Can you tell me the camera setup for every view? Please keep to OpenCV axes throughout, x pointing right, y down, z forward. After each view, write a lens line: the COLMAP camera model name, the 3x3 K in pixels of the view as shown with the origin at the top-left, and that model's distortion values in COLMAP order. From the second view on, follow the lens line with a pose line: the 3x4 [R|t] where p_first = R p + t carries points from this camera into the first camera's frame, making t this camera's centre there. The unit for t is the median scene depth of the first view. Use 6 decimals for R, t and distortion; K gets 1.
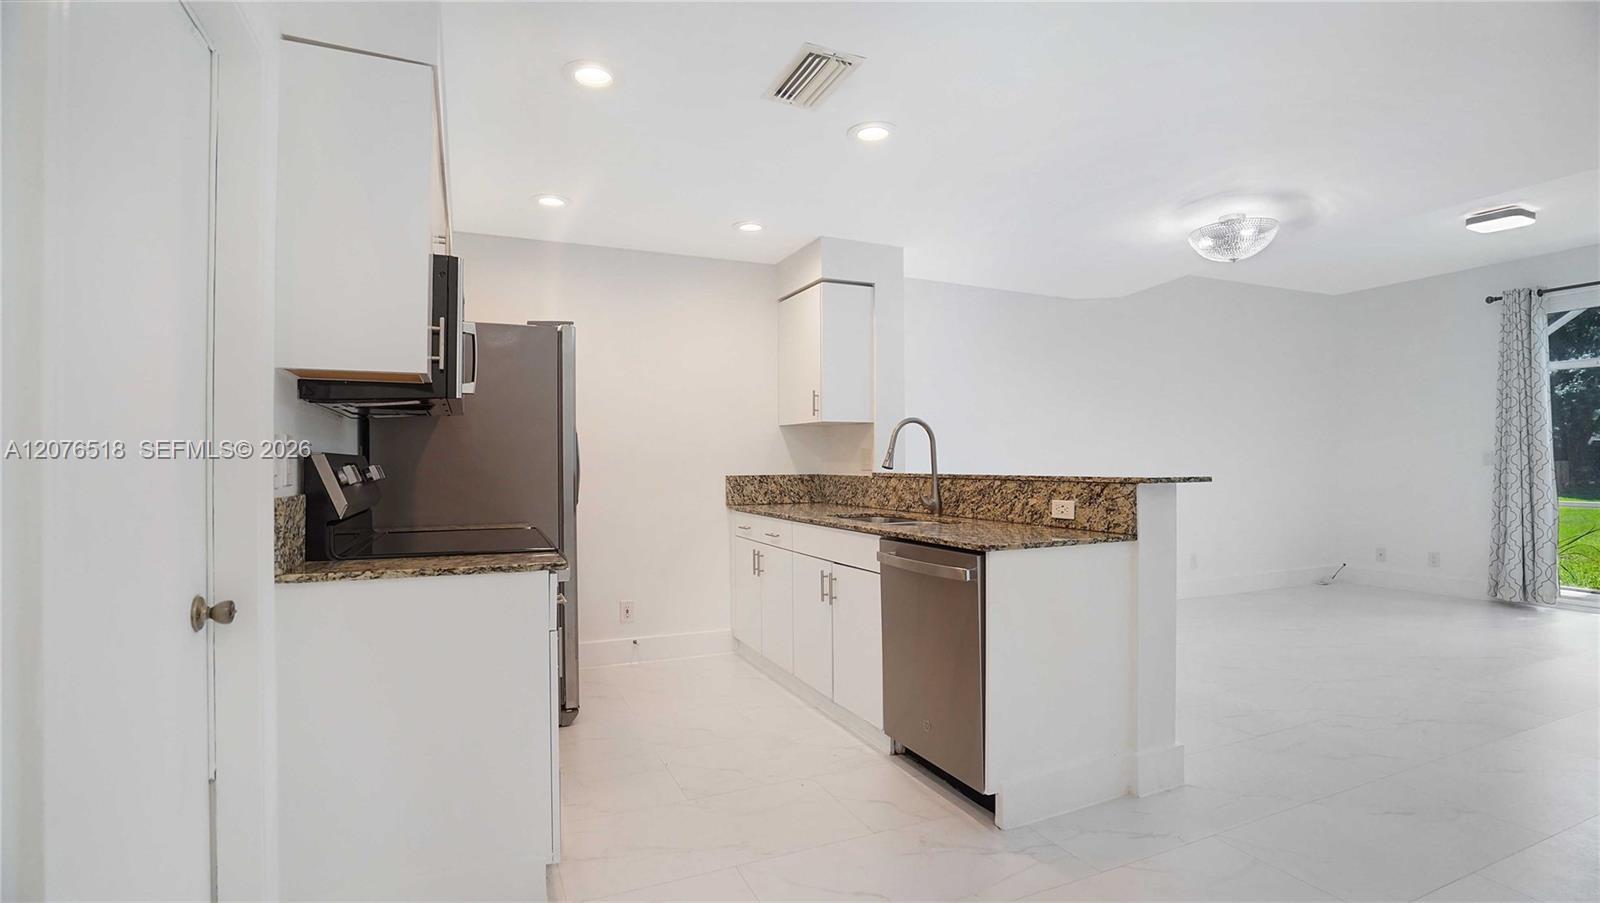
lens RADIAL K [[747.6, 0, 798.1], [0, 747.6, 454.9], [0, 0, 1]] dist [-0.063149, 0.026207]
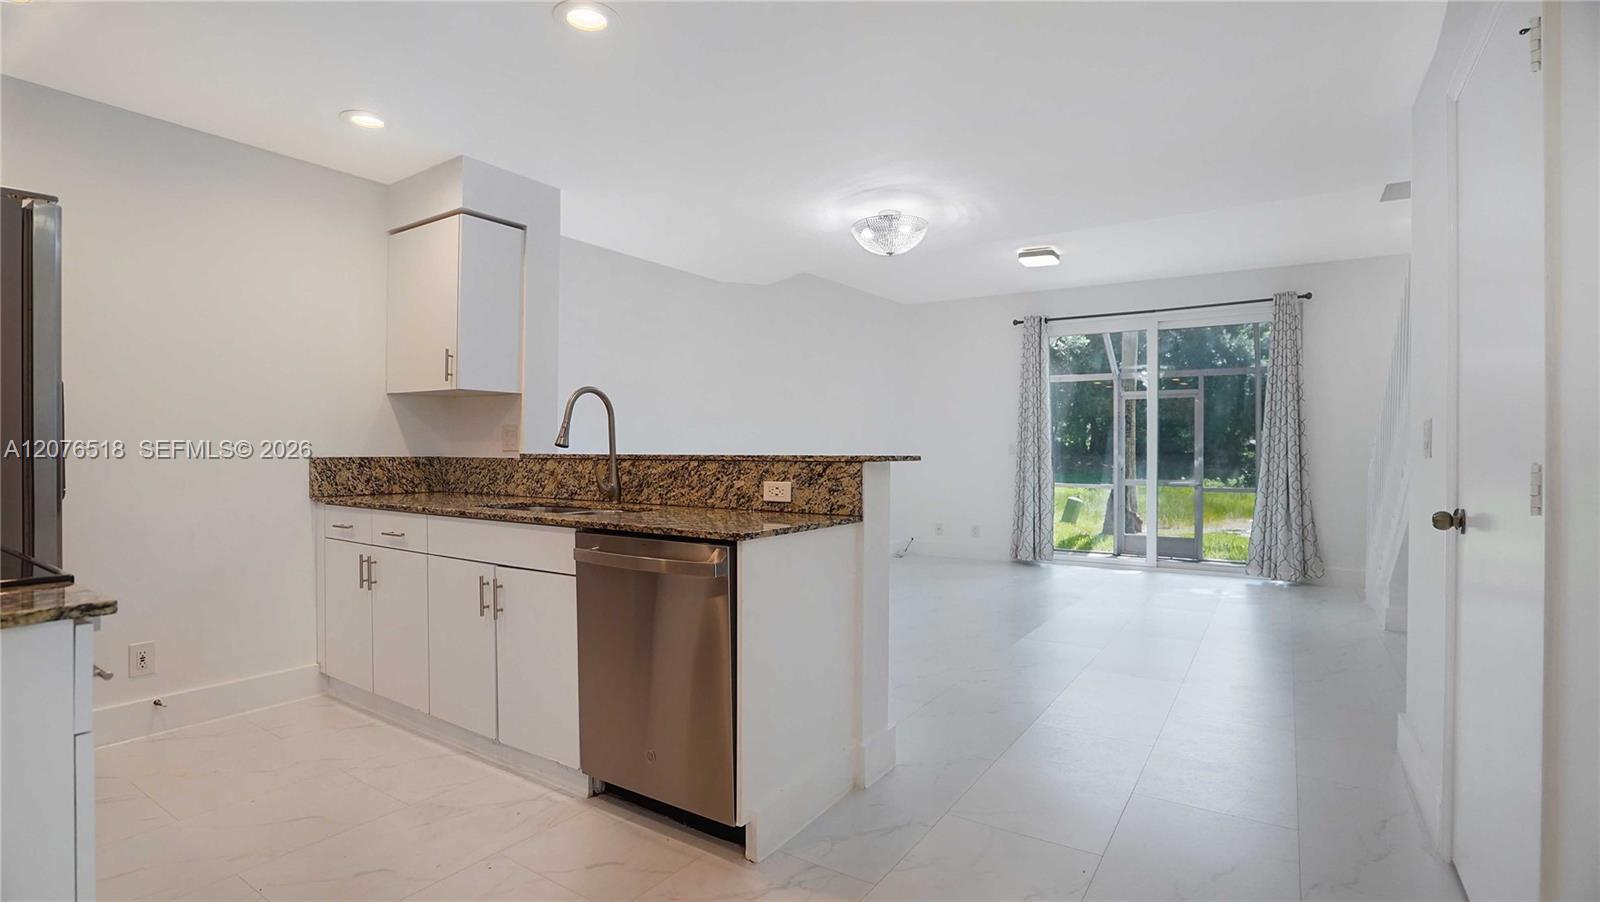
lens RADIAL K [[752.4, 0, 795.5], [0, 752.4, 454.1], [0, 0, 1]] dist [-0.067584, 0.032588]
pose [[0.848089, 0.006900, 0.529809, -0.079148], [-0.013246, 0.999879, 0.008181, 0.013168], [-0.529688, -0.013957, 0.848078, 0.135686]]
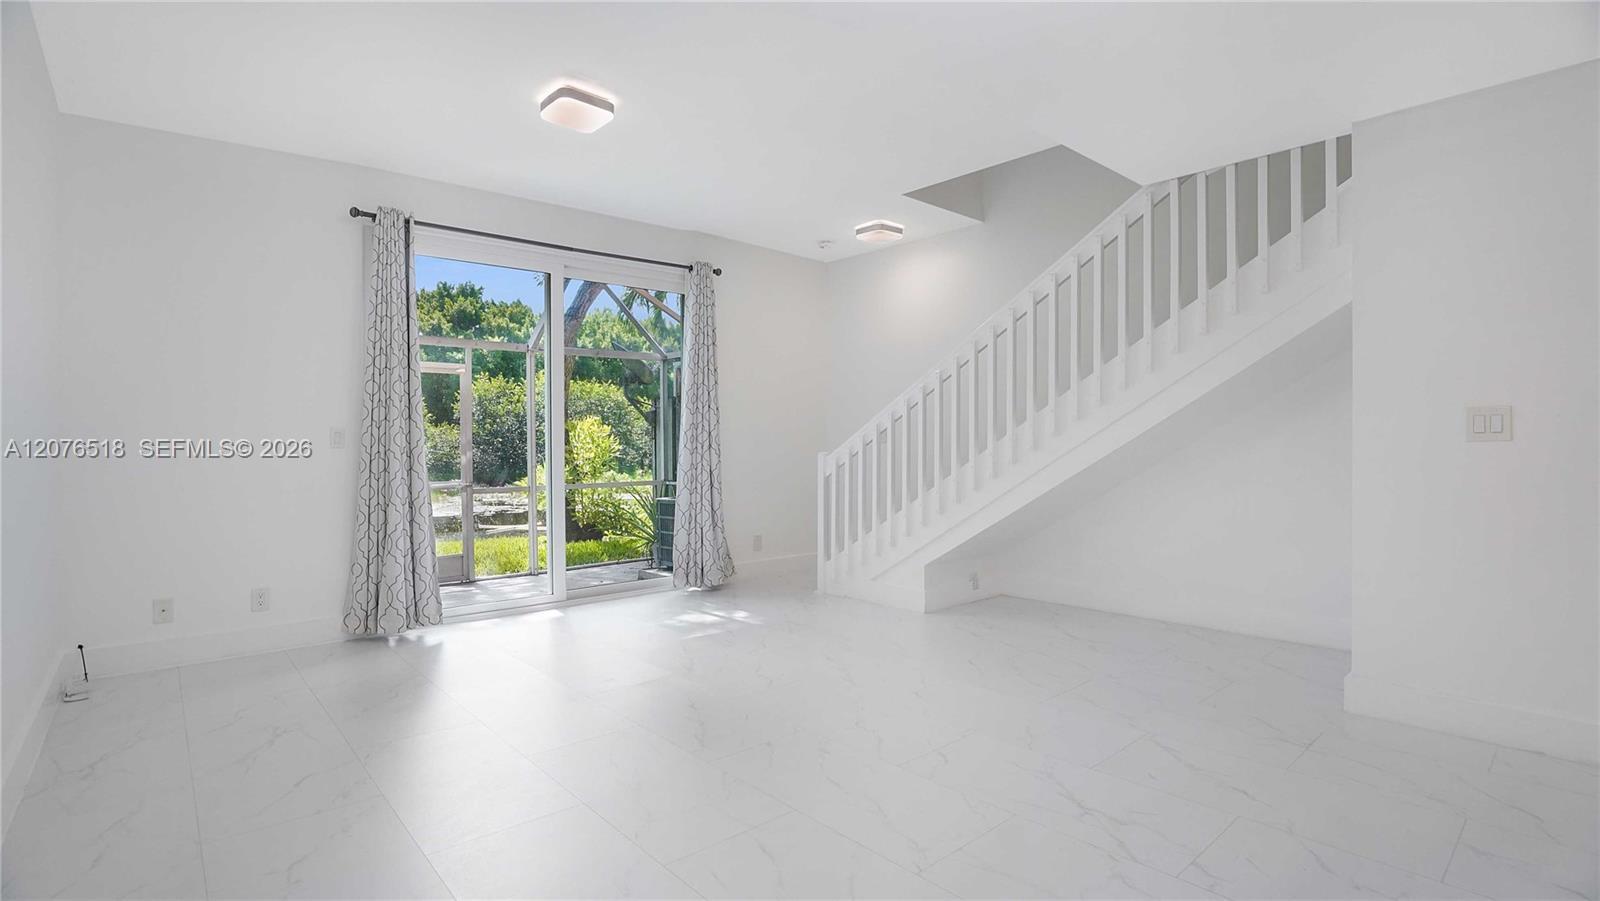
lens RADIAL K [[752.4, 0, 795.5], [0, 752.4, 453.6], [0, 0, 1]] dist [-0.067584, 0.032588]
pose [[-0.293843, 0.000112, 0.955854, 0.214861], [0.002808, 0.999996, 0.000746, 0.030433], [-0.955850, 0.002903, -0.293842, 1.153387]]
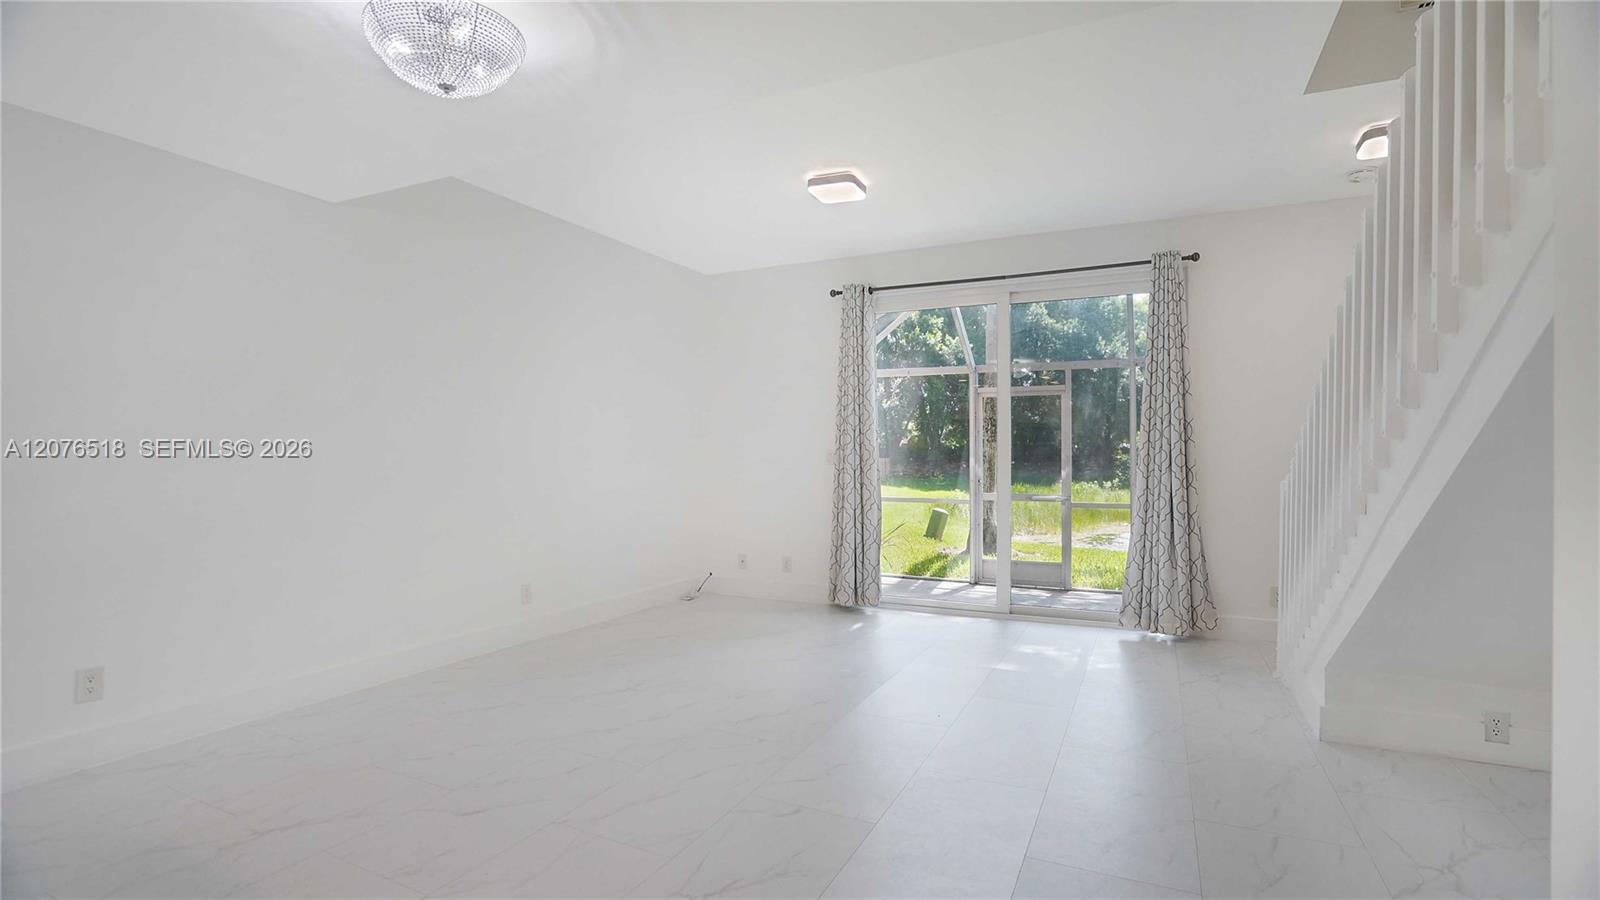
lens RADIAL K [[752.4, 0, 795.5], [0, 752.4, 453.1], [0, 0, 1]] dist [-0.067584, 0.032588]
pose [[0.767647, 0.008301, 0.640819, 0.403904], [-0.011122, 0.999938, 0.000371, -0.001562], [-0.640776, -0.007413, 0.767692, 0.375703]]
